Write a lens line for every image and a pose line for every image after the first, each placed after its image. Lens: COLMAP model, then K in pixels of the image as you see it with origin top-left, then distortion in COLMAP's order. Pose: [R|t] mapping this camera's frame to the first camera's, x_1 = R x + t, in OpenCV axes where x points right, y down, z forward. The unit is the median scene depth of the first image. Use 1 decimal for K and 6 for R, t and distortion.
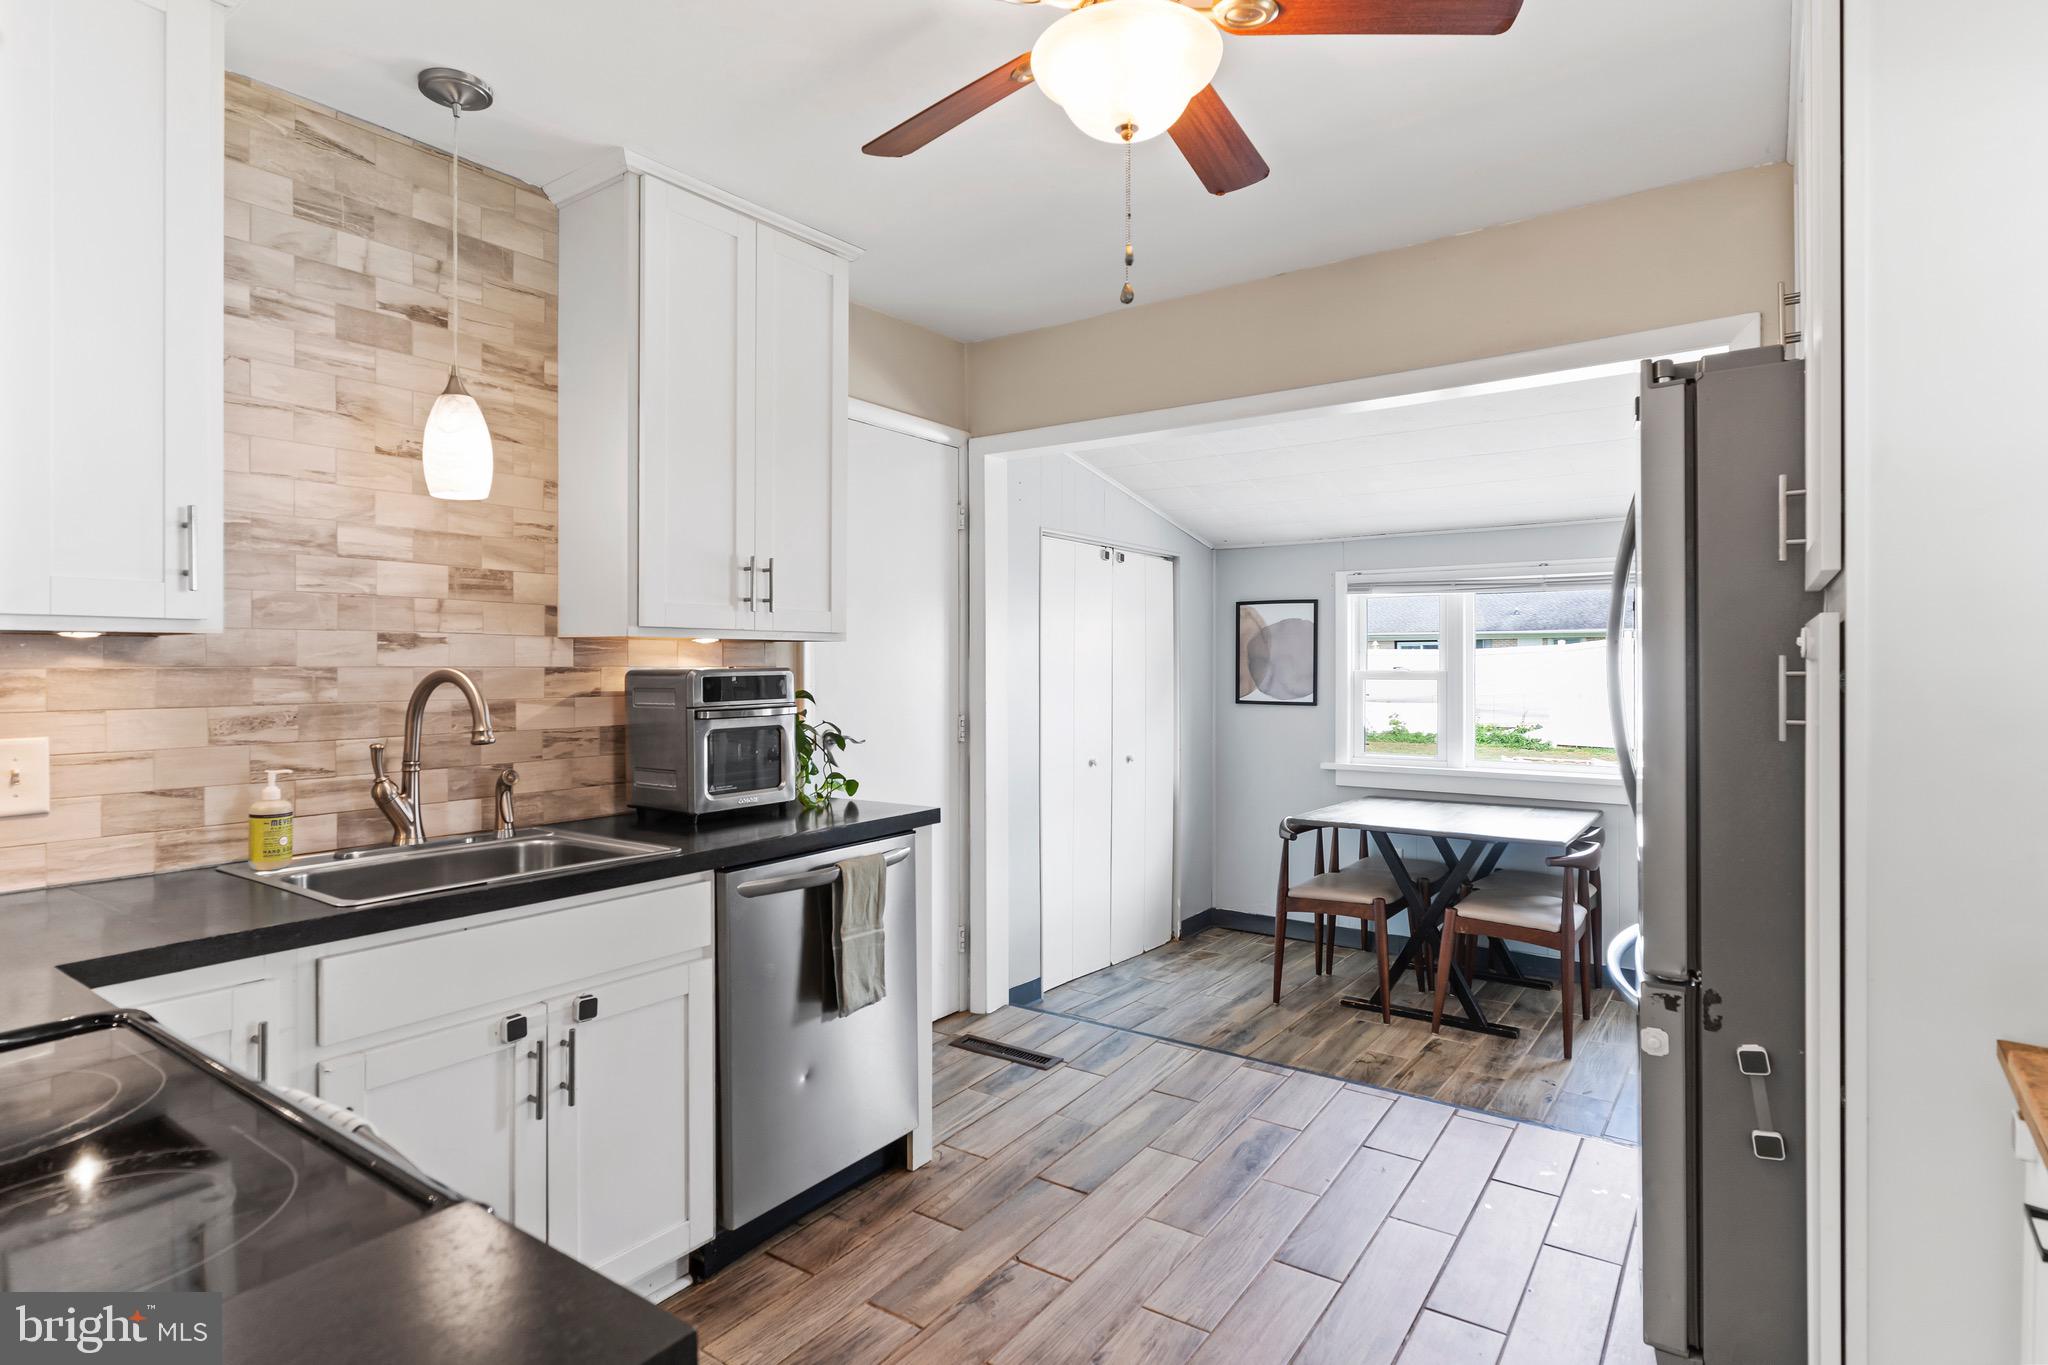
lens RADIAL K [[1053.1, 0, 1026.5], [0, 1053.1, 675.0], [0, 0, 1]] dist [-0.009582, 0.003456]
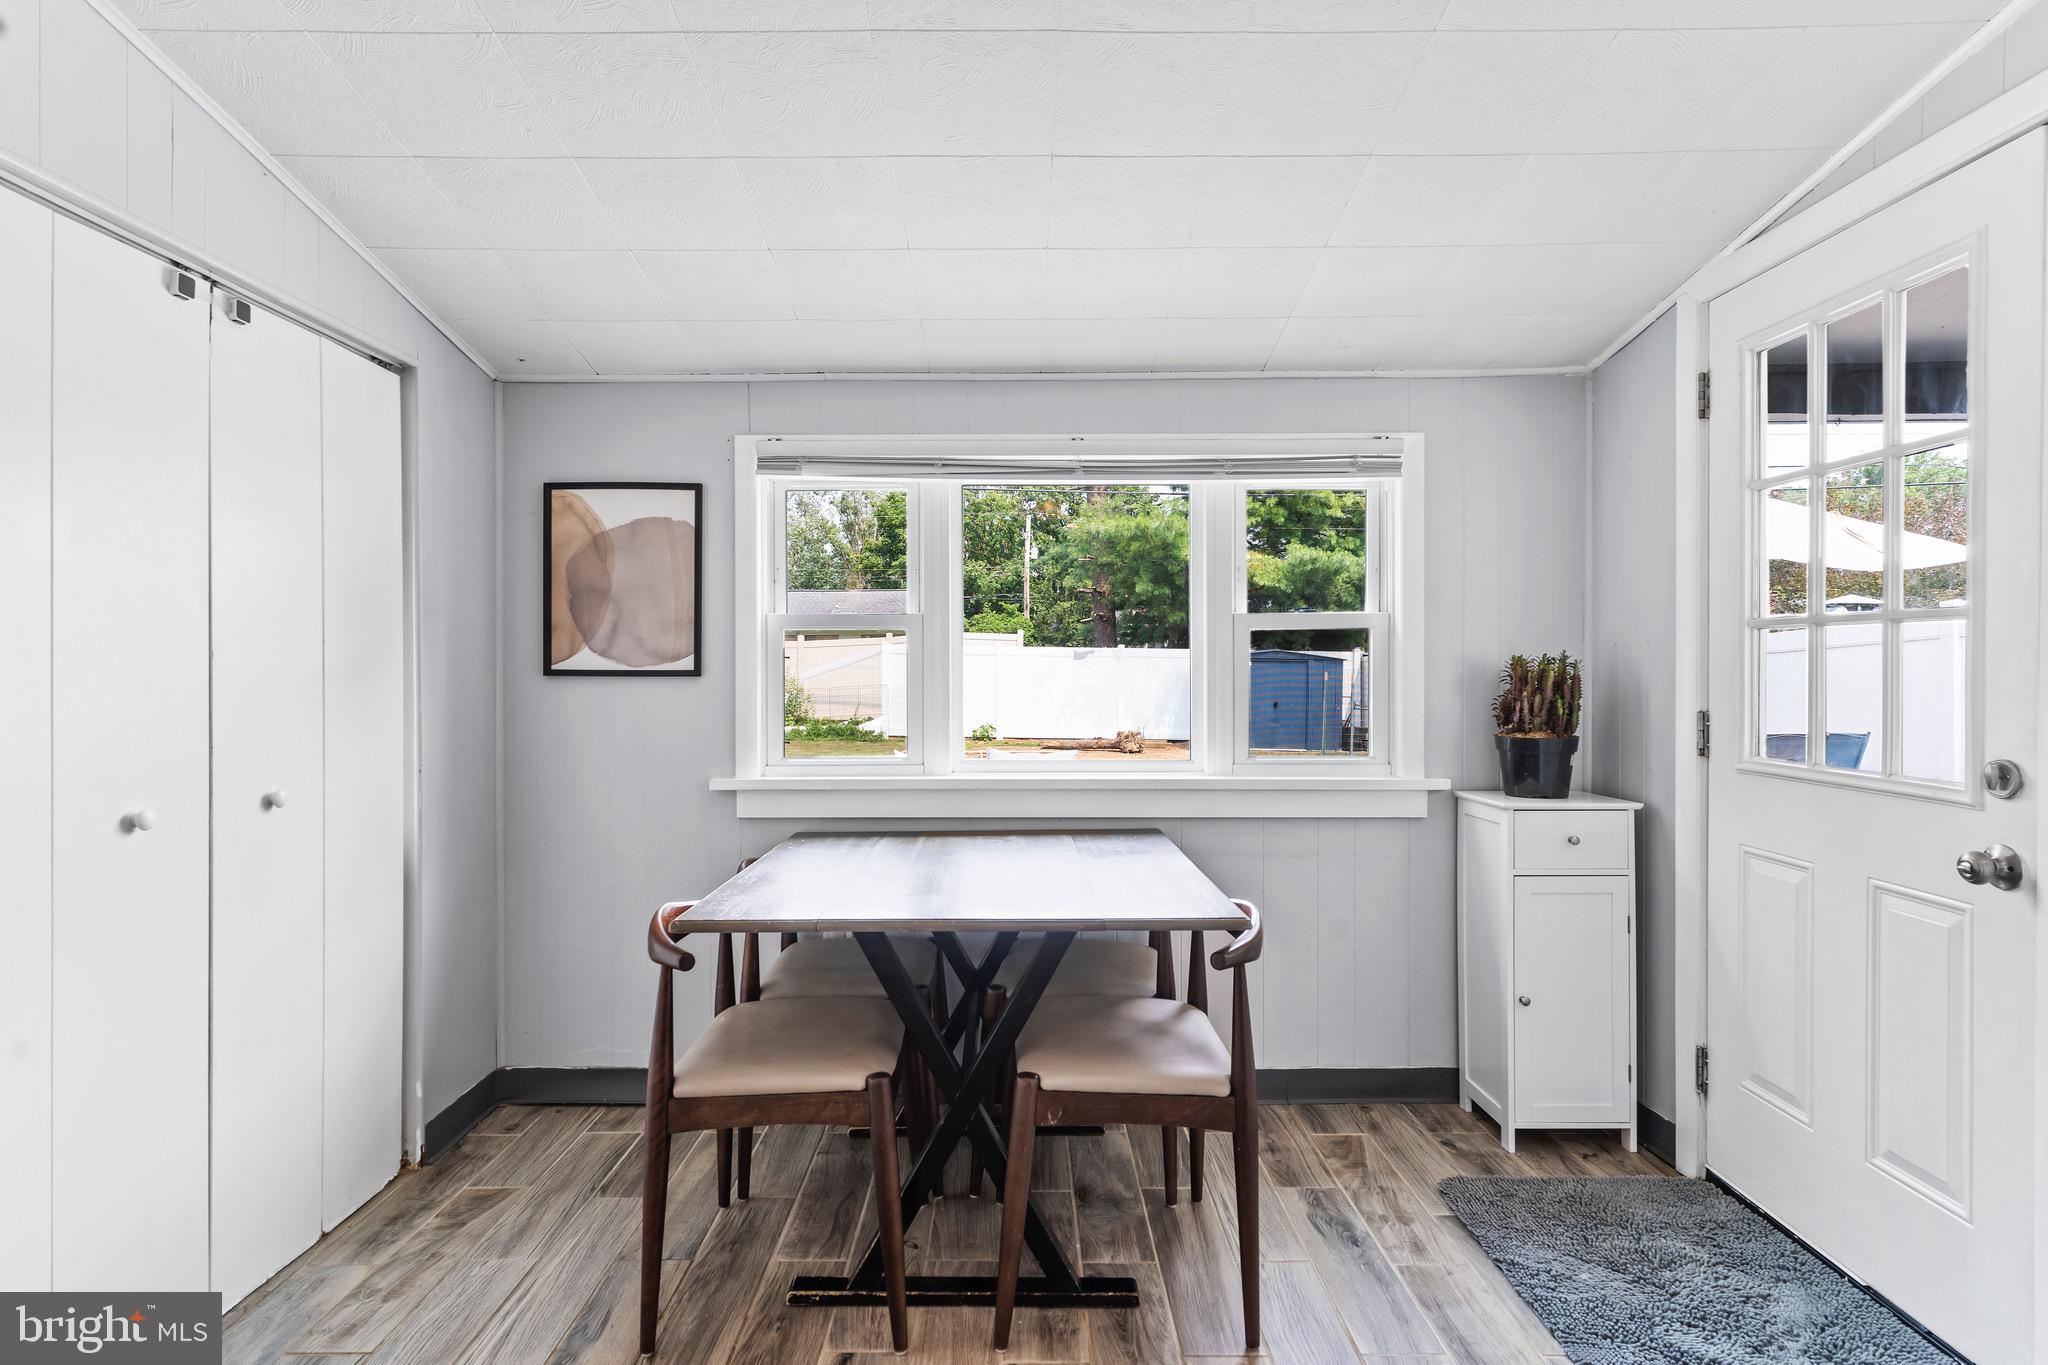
lens RADIAL K [[1053.1, 0, 1017.0], [0, 1053.1, 671.5], [0, 0, 1]] dist [-0.009582, 0.003456]
pose [[0.815454, -0.003500, 0.578811, 0.094704], [0.005196, 0.999986, -0.001274, 0.029384], [-0.578799, 0.004047, 0.815460, 0.469610]]
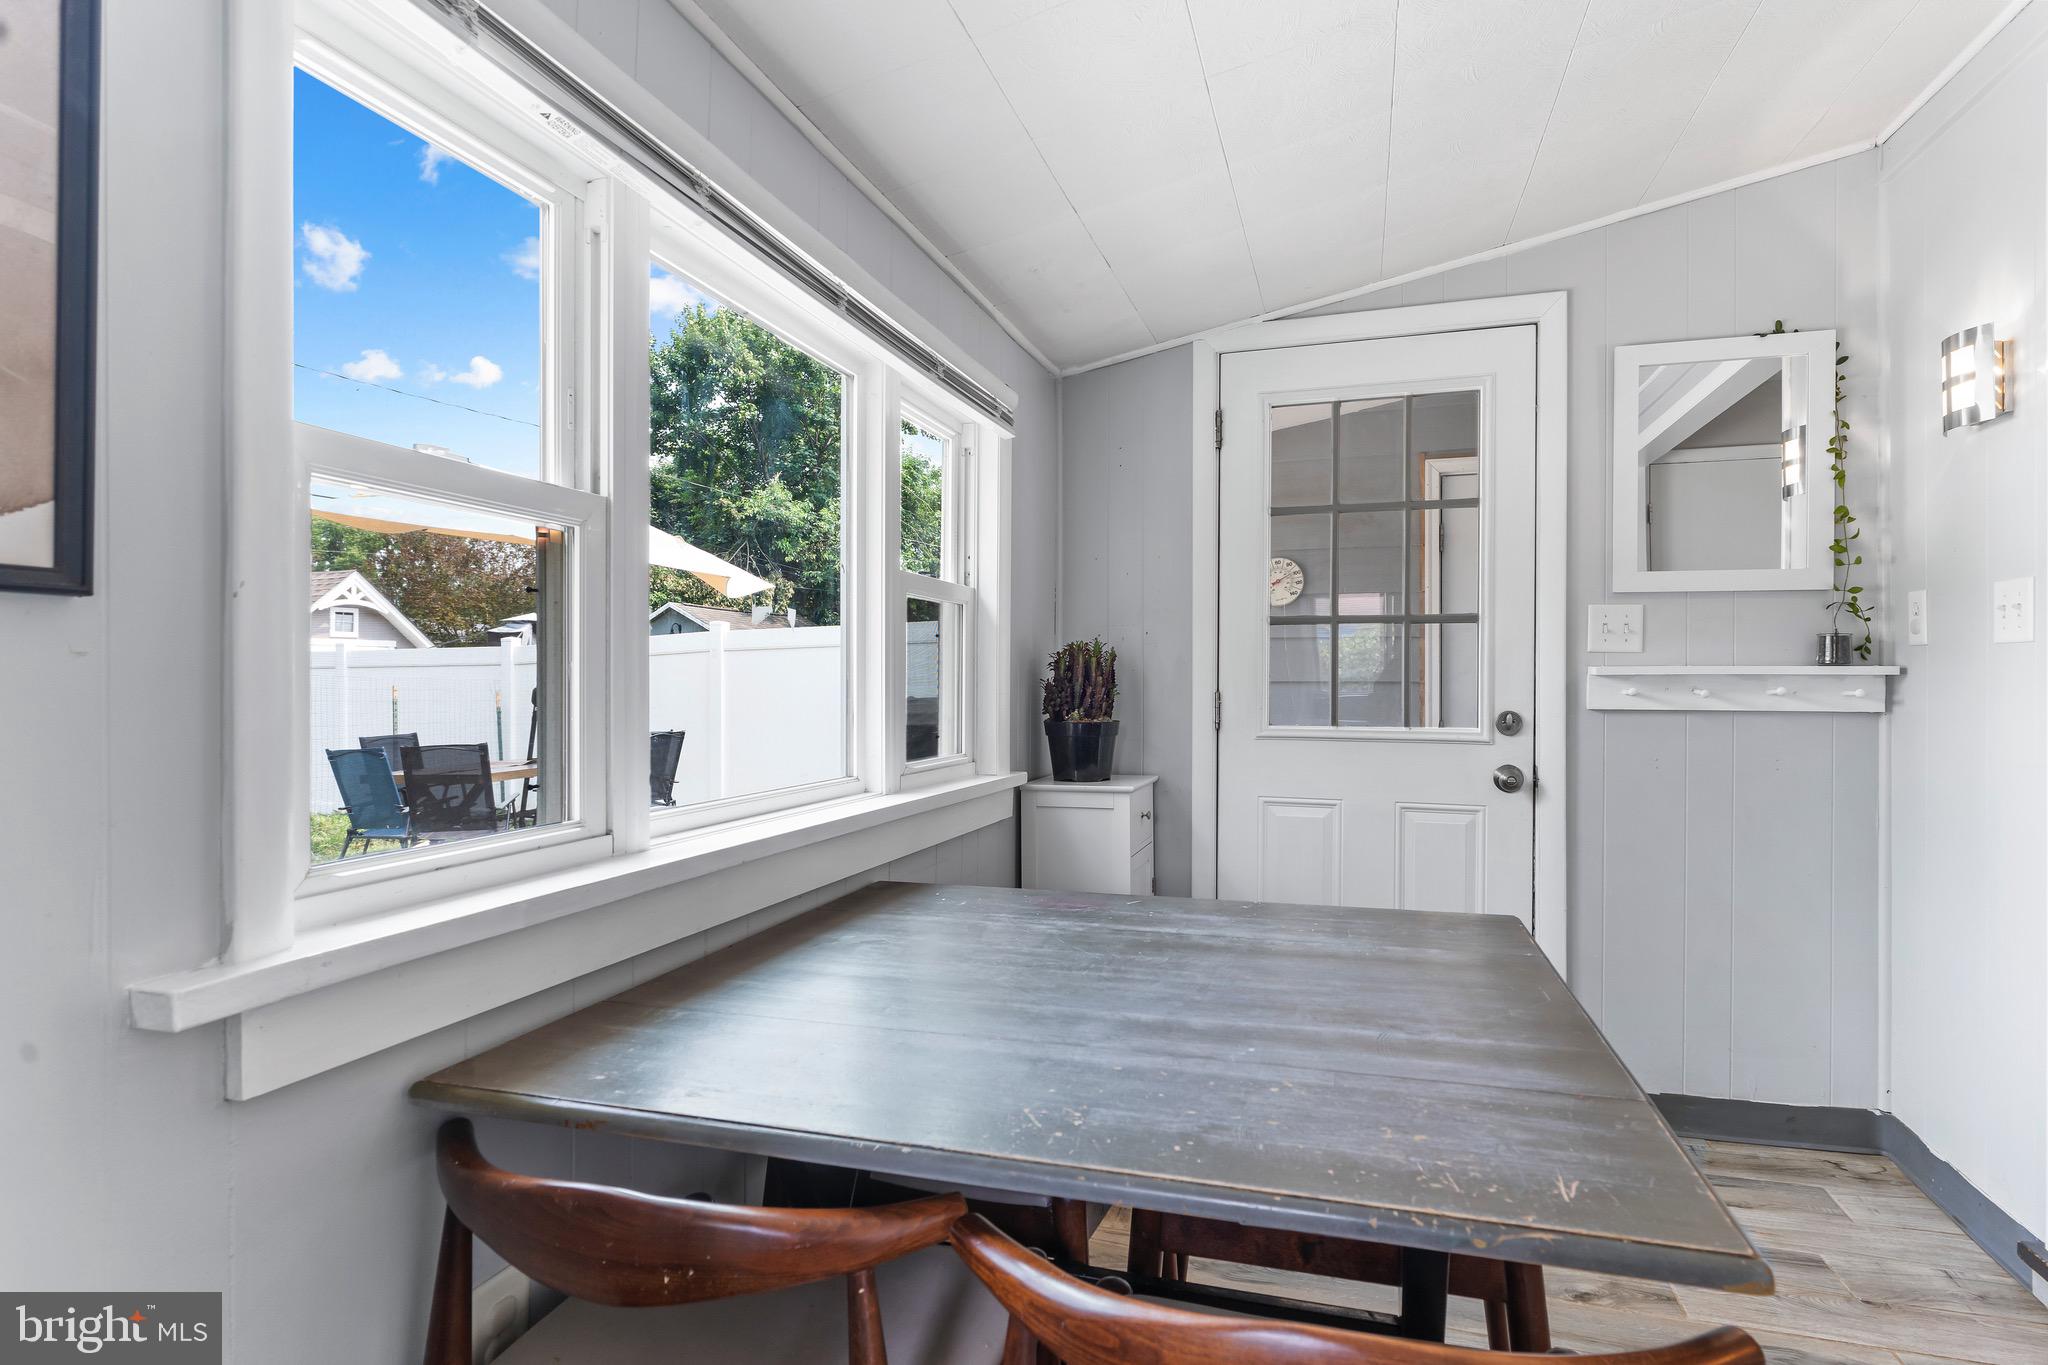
lens RADIAL K [[1053.1, 0, 1007.0], [0, 1053.1, 673.8], [0, 0, 1]] dist [-0.009582, 0.003456]
pose [[-0.307716, 0.009604, 0.951430, 0.113276], [0.005749, 0.999950, -0.008235, 0.042721], [-0.951461, 0.002936, -0.307756, 0.962832]]
